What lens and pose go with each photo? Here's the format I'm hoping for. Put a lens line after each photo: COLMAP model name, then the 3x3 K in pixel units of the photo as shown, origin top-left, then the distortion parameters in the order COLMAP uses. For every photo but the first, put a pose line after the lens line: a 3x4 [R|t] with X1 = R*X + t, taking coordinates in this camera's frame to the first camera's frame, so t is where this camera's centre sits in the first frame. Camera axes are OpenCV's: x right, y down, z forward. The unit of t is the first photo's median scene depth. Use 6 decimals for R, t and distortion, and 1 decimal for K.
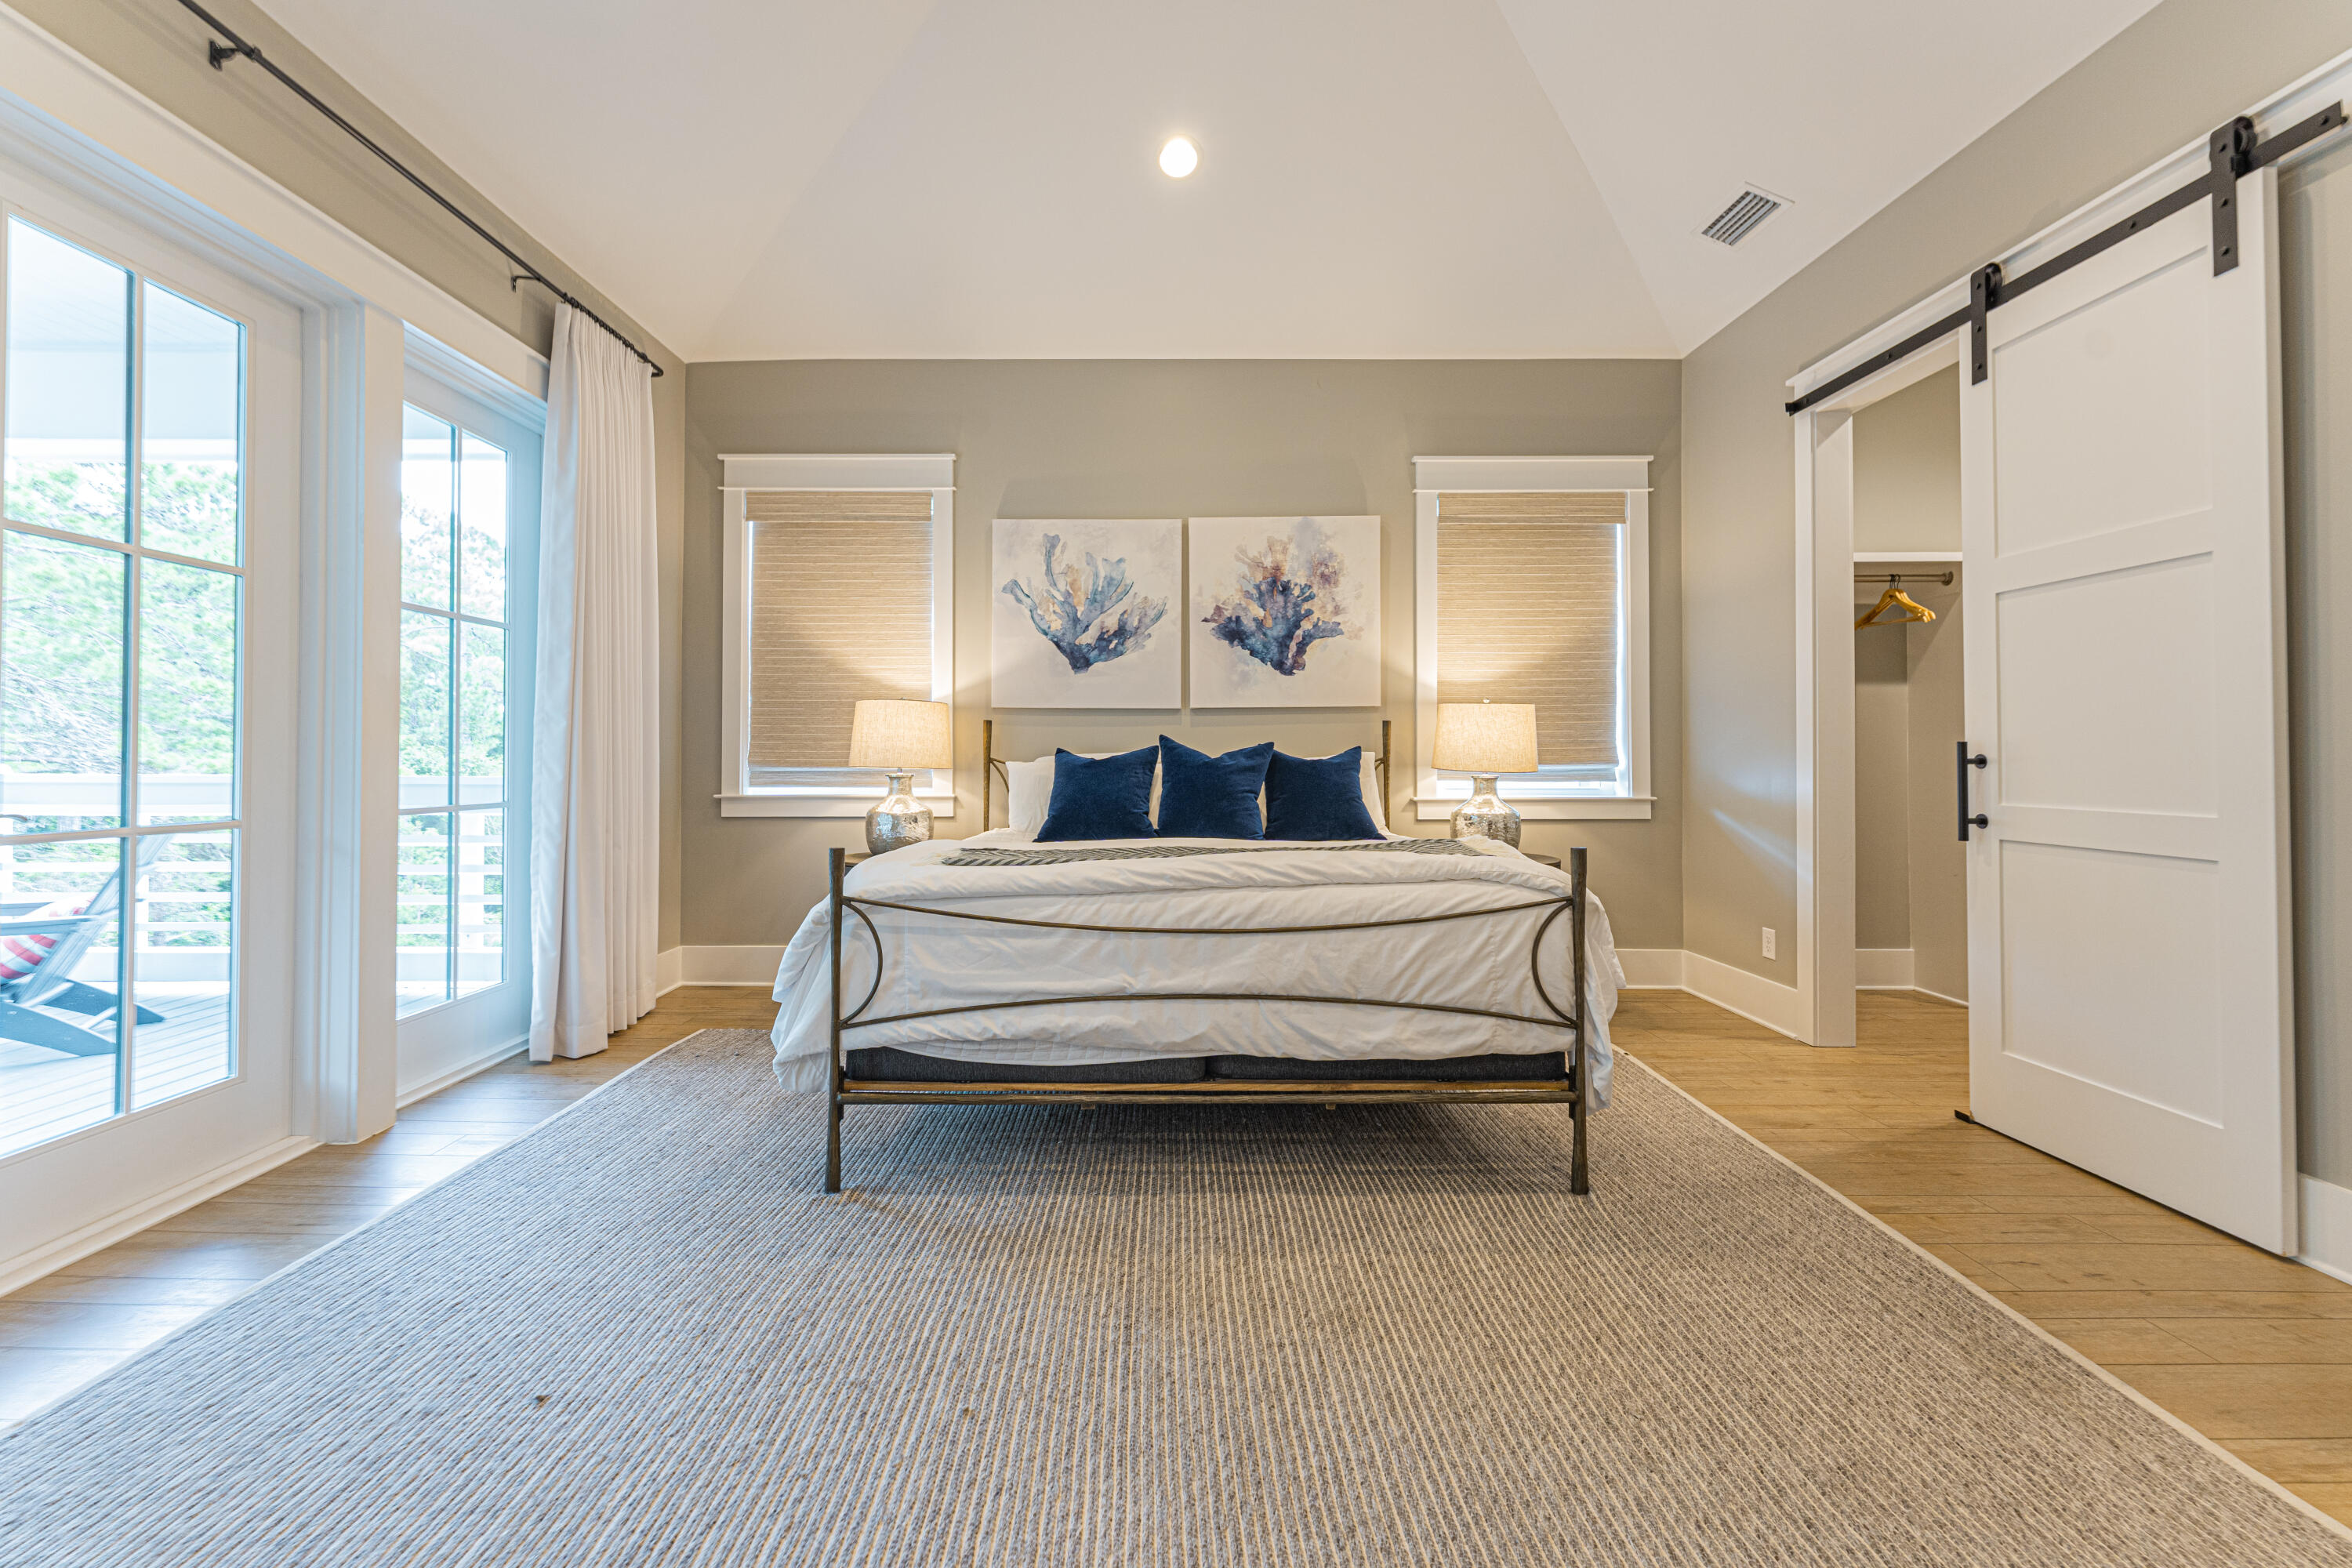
lens RADIAL K [[959.3, 0, 1188.9], [0, 959.3, 750.5], [0, 0, 1]] dist [0.001092, 0.000100]
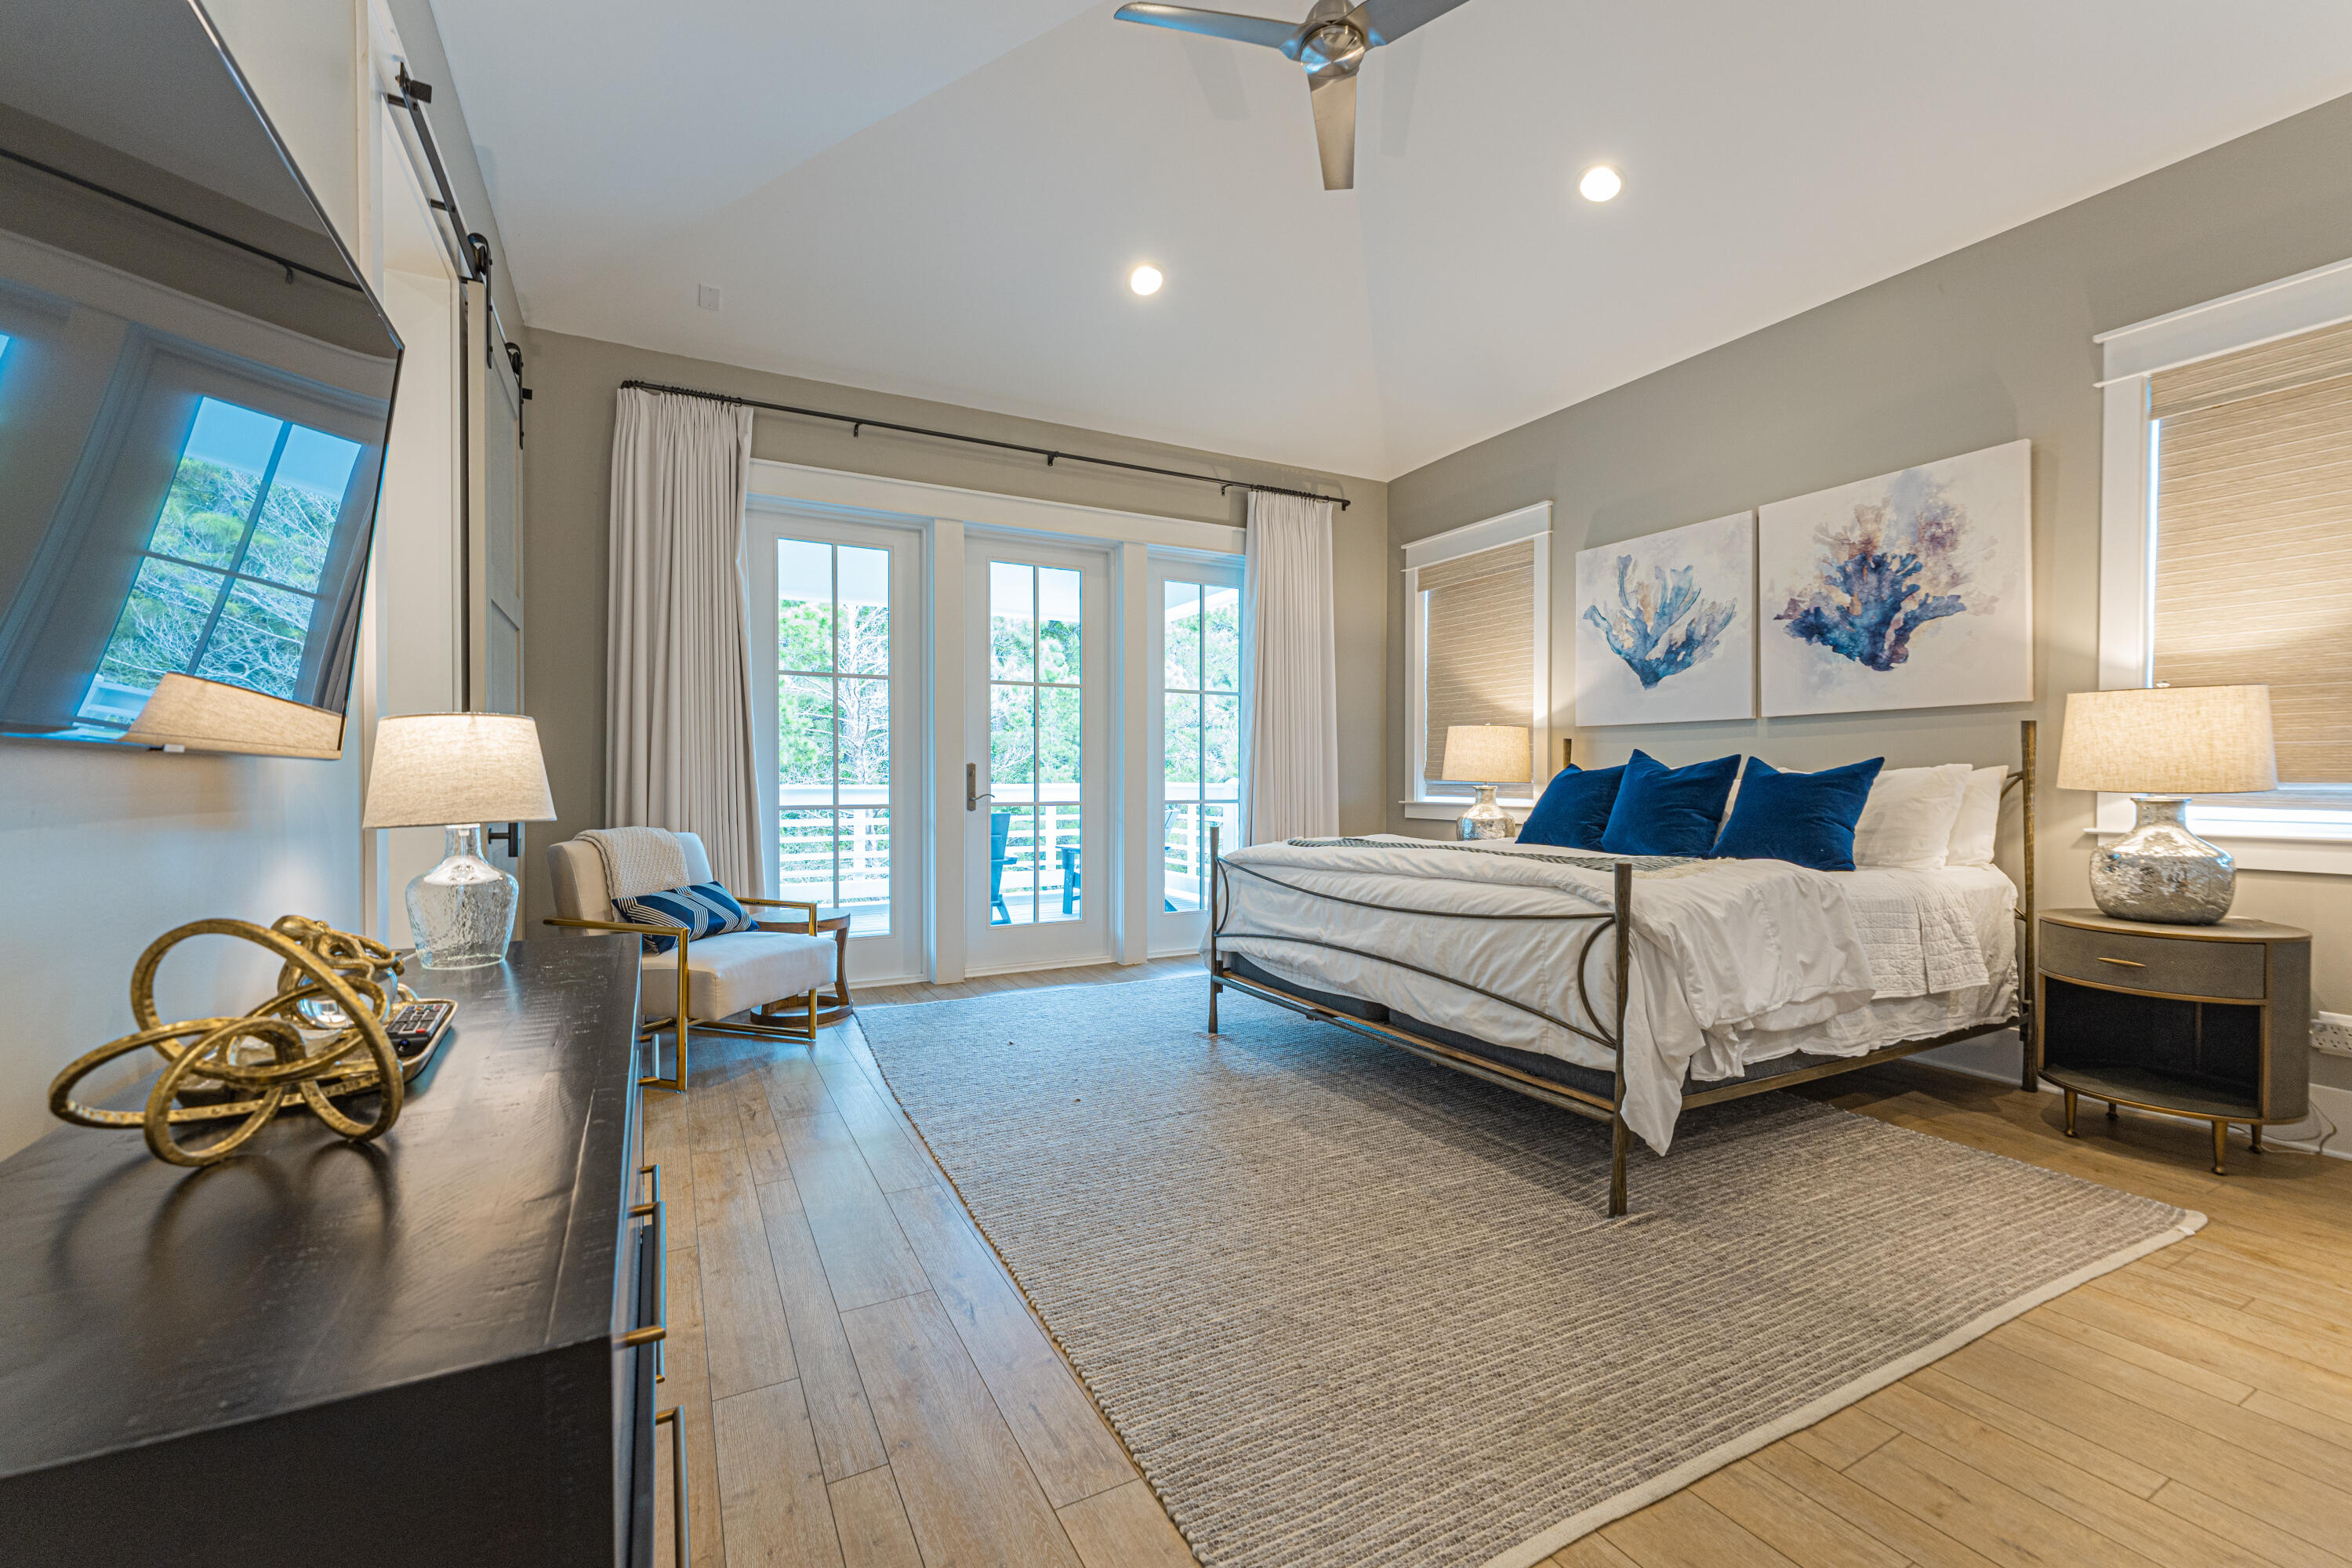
lens RADIAL K [[963.1, 0, 1174.3], [0, 963.1, 794.6], [0, 0, 1]] dist [0.001254, -0.000297]
pose [[0.476739, 0.017274, -0.878875, 0.538615], [0.005972, 0.999720, 0.022888, 0.004375], [0.879025, -0.016160, 0.476503, 0.079484]]
